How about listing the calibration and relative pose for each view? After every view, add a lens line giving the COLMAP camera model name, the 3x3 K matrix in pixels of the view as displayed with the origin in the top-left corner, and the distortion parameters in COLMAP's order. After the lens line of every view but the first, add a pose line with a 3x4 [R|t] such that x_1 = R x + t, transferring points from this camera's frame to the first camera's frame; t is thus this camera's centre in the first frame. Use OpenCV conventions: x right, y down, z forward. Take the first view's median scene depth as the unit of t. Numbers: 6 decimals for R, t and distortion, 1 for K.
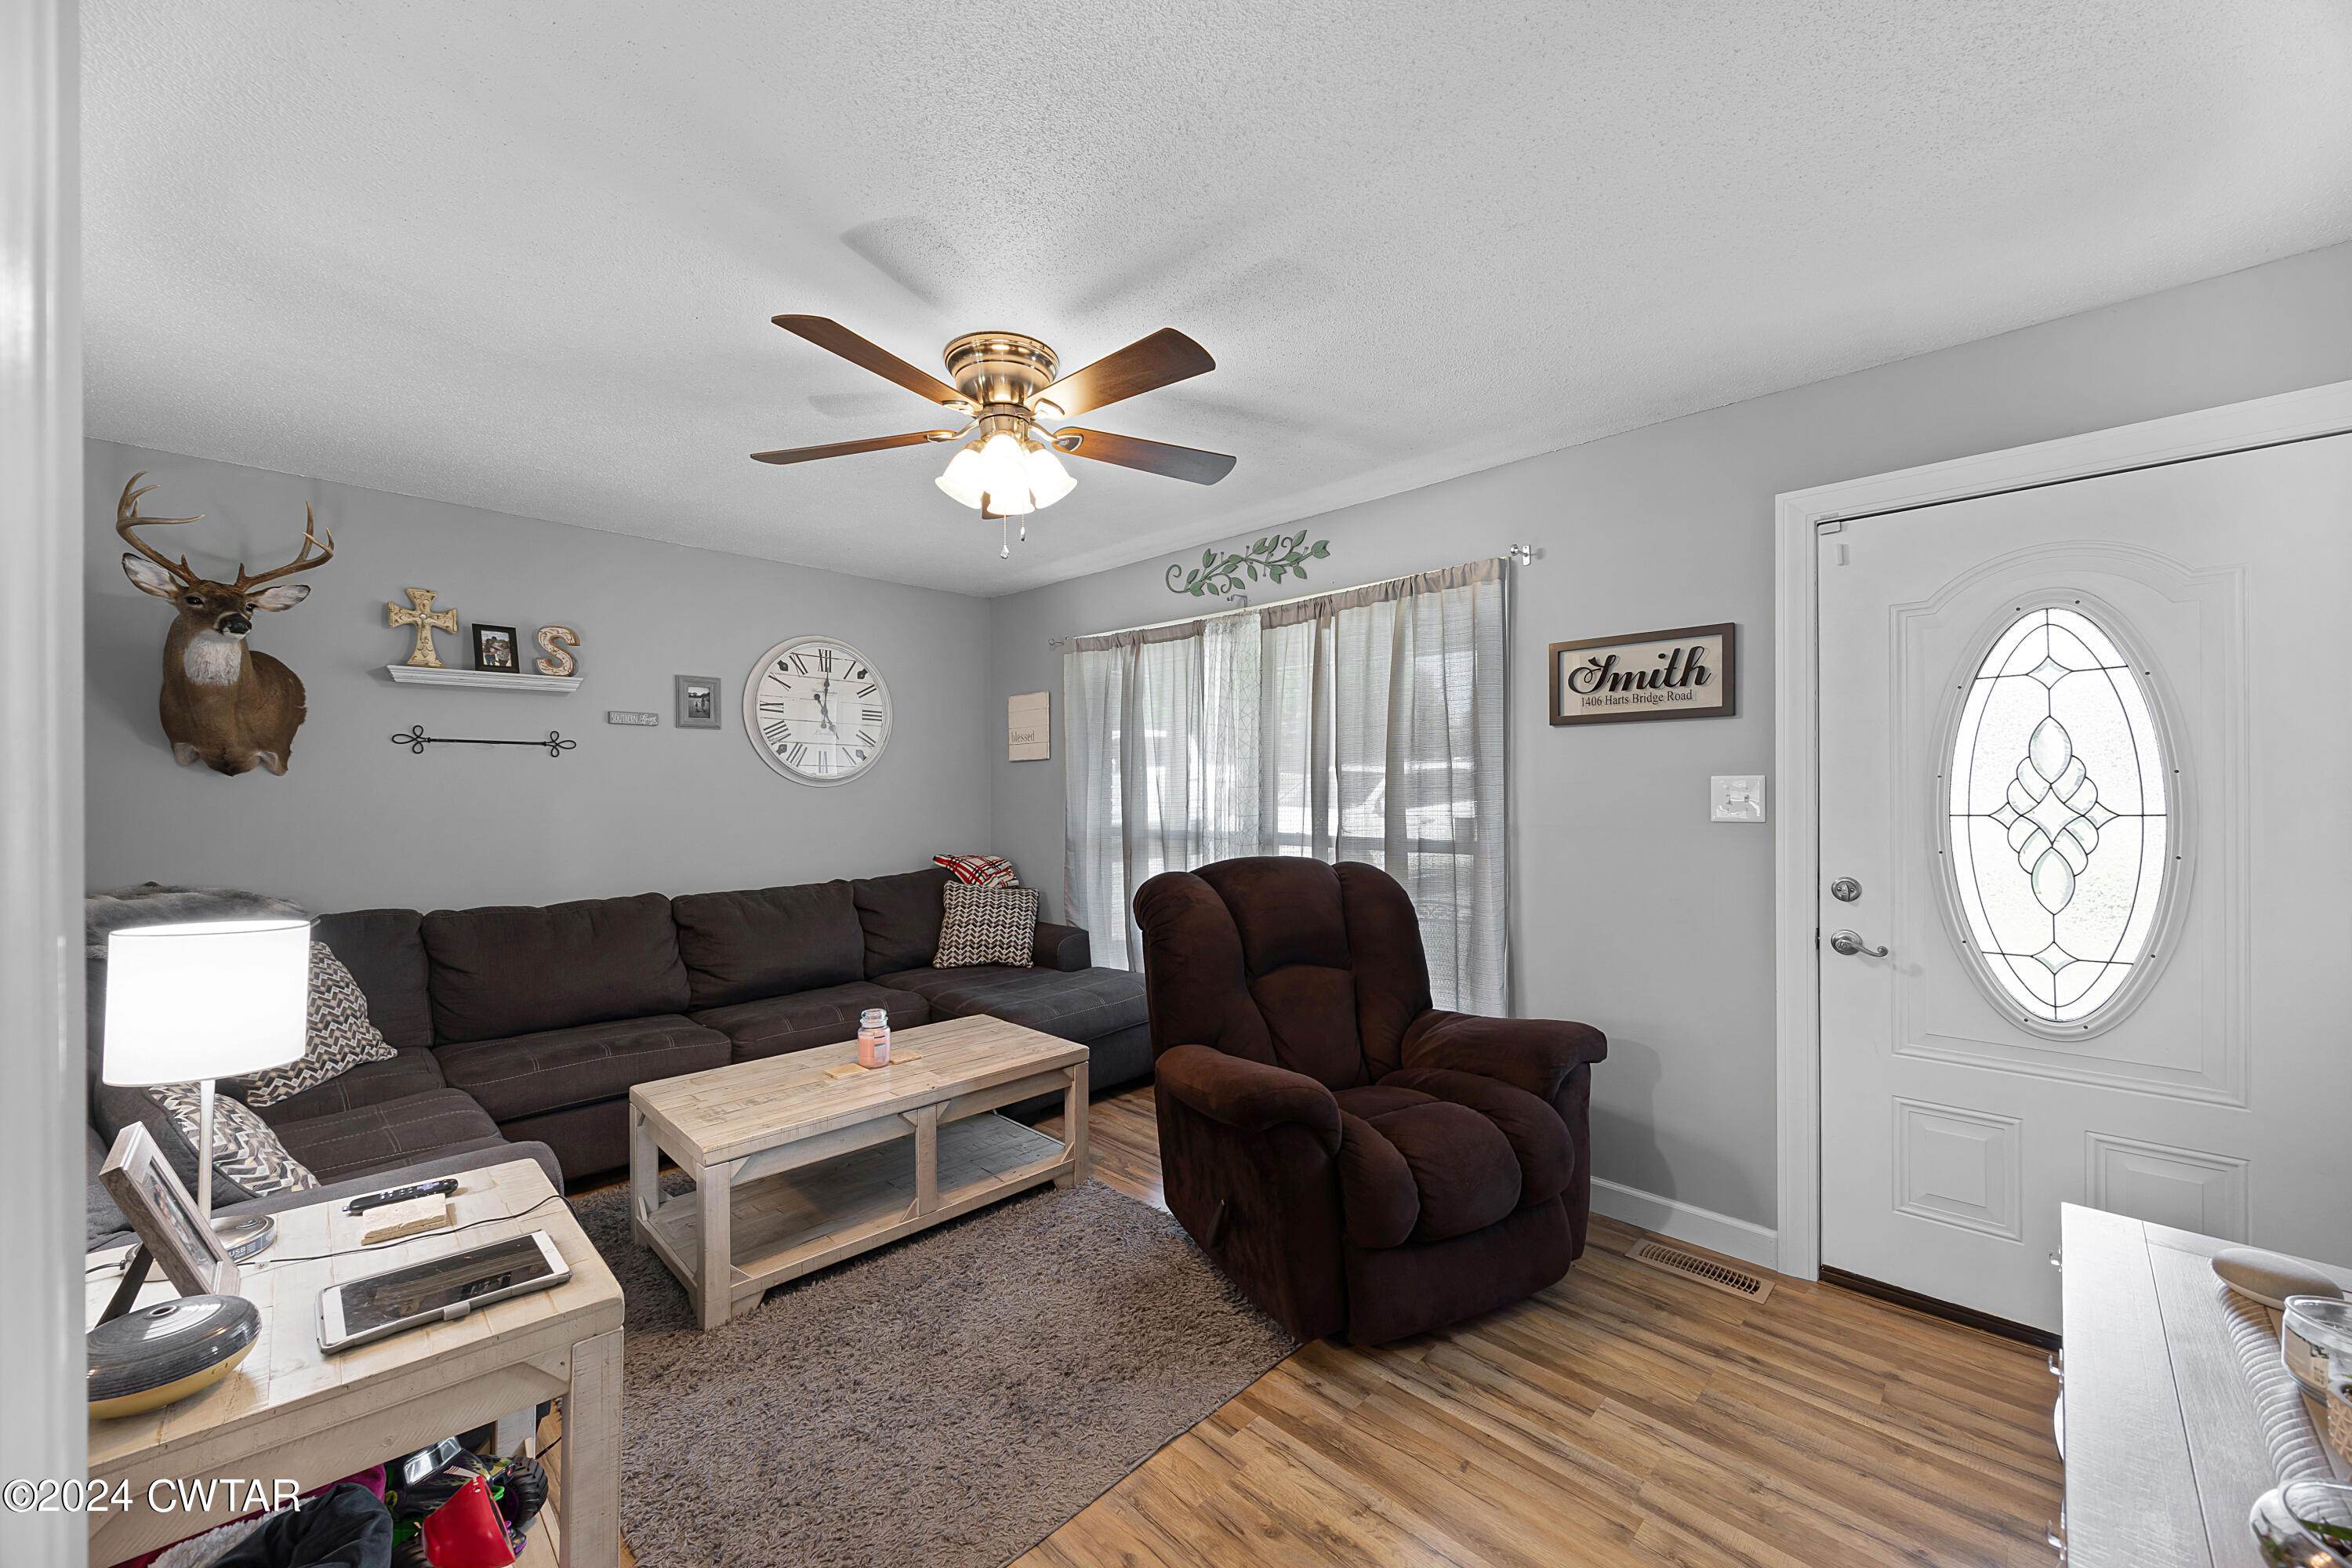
lens RADIAL K [[889.9, 0, 1180.9], [0, 889.9, 773.4], [0, 0, 1]] dist [-0.000615, 0.000161]
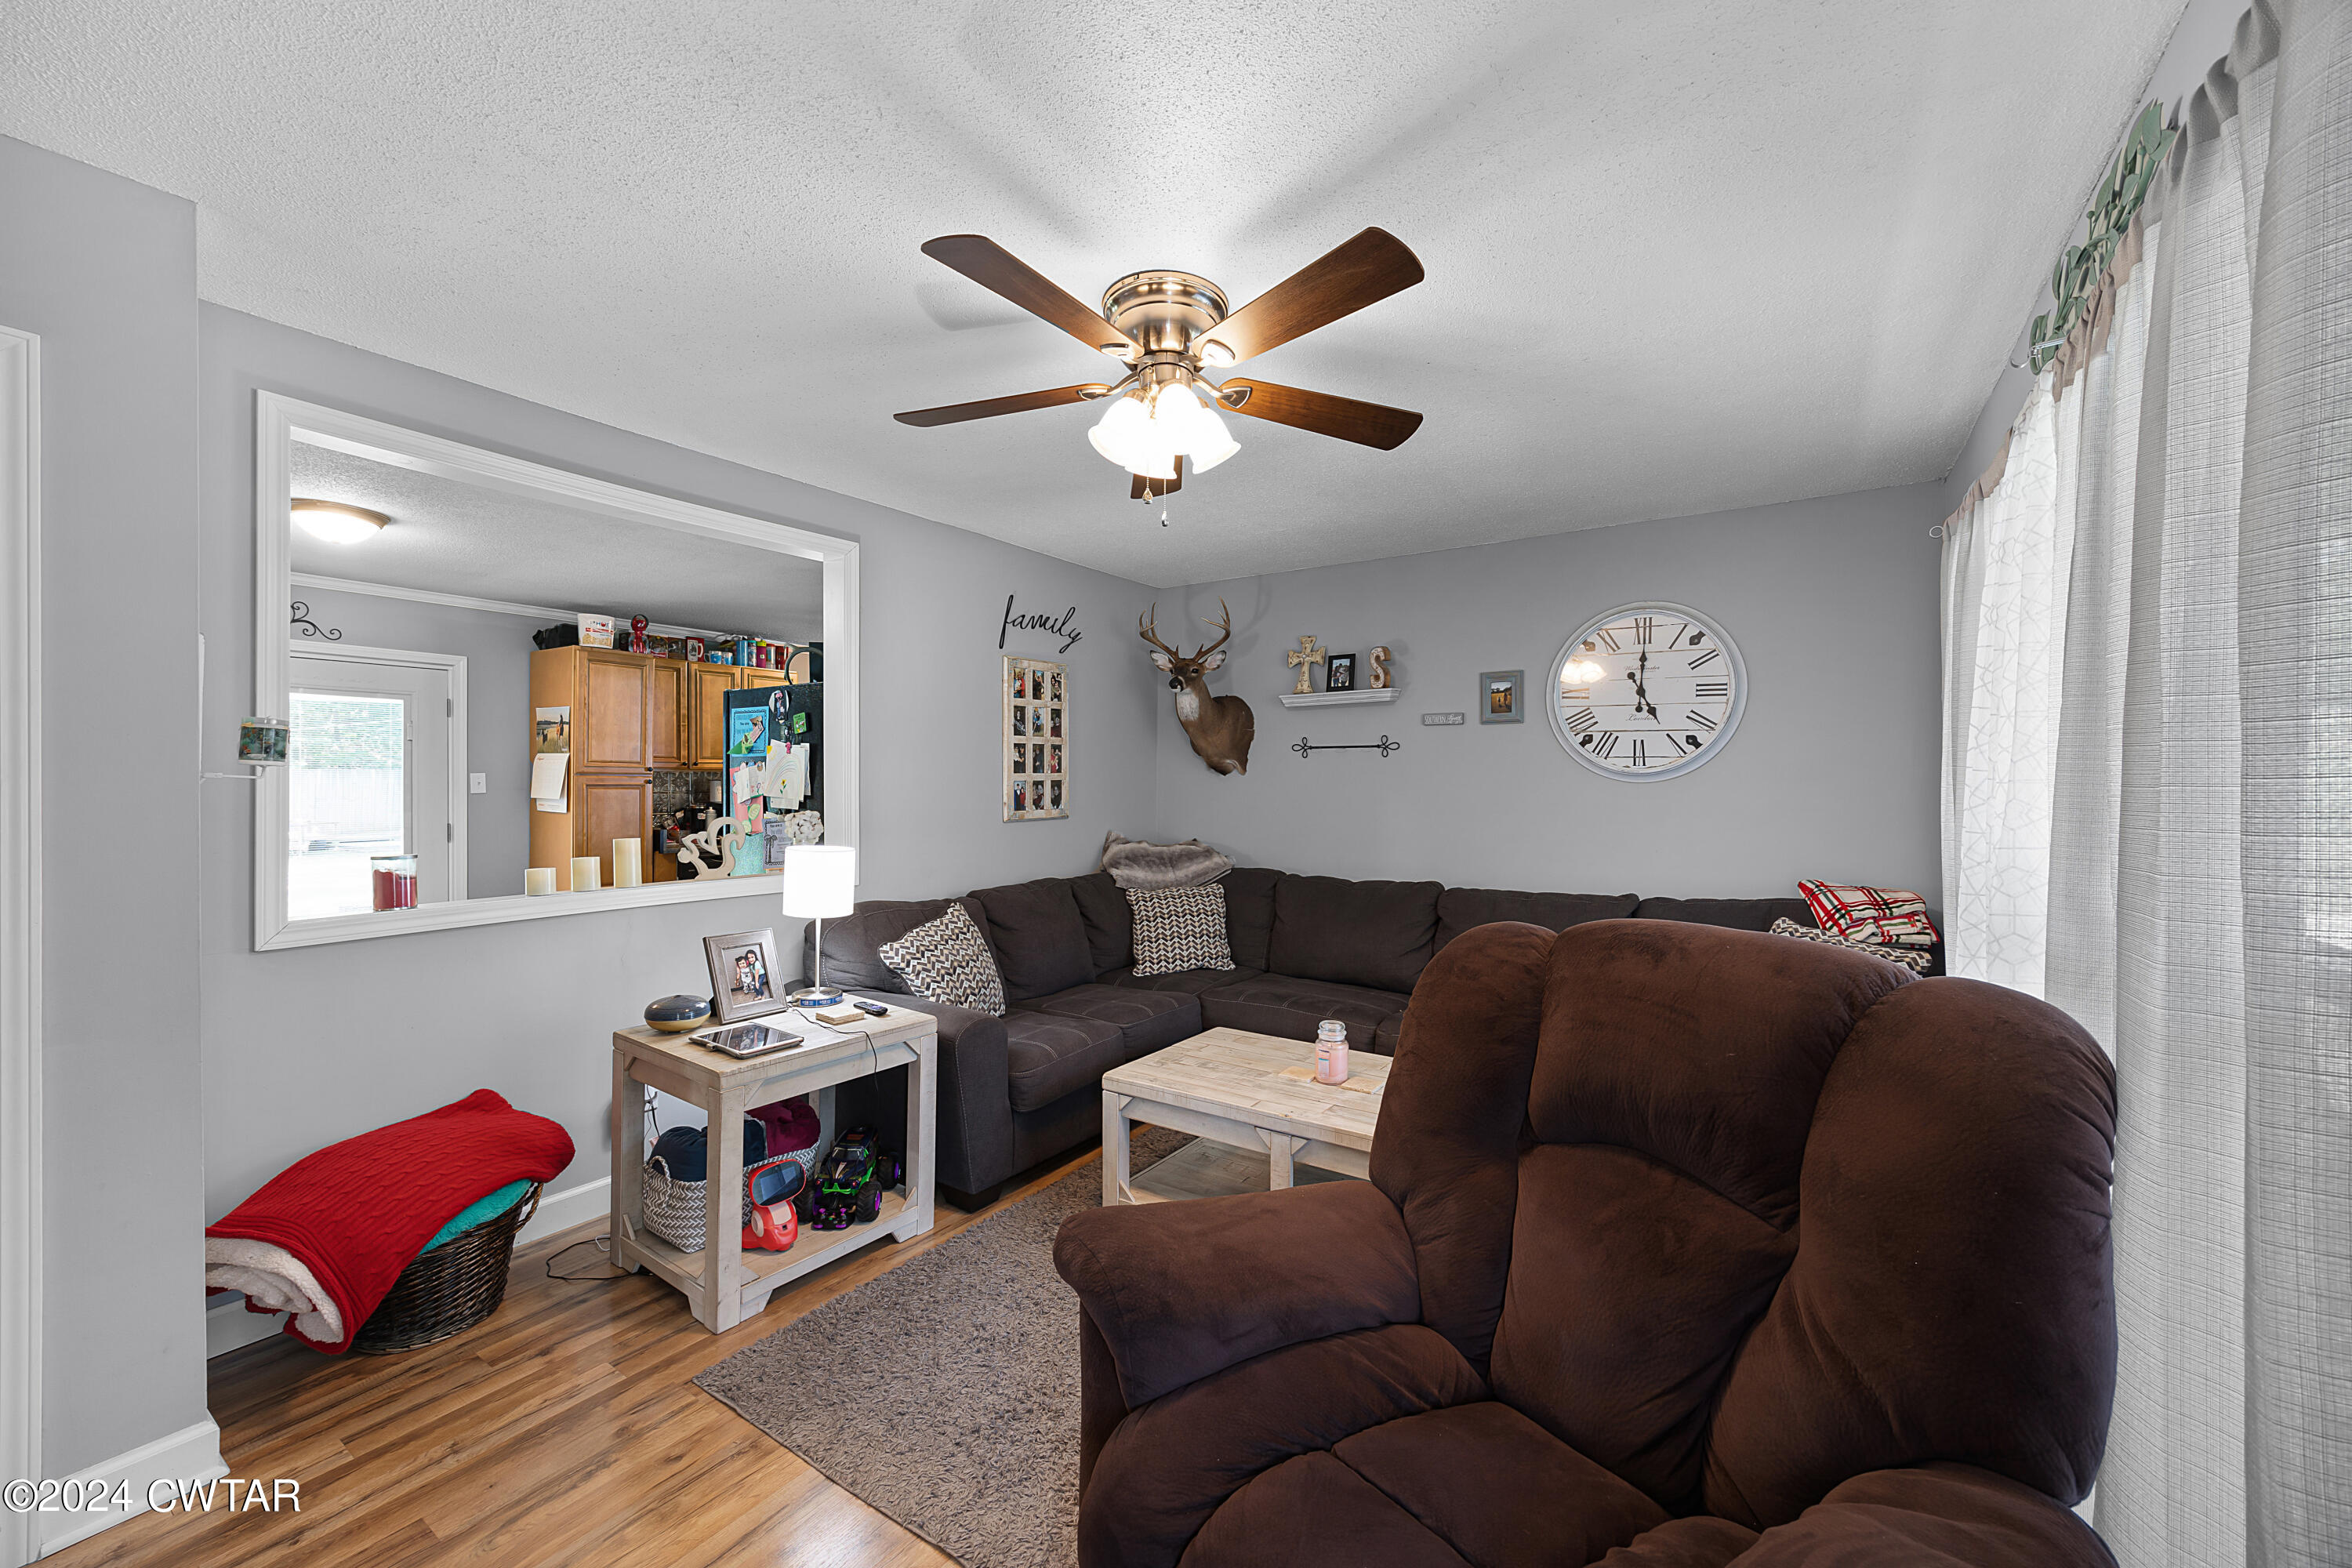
lens RADIAL K [[889.9, 0, 1180.9], [0, 889.9, 773.4], [0, 0, 1]] dist [-0.000615, 0.000161]
pose [[0.199165, -0.009939, -0.979916, 0.432838], [0.013925, 0.999876, -0.007311, 0.009104], [0.979867, -0.012190, 0.199279, 0.533986]]
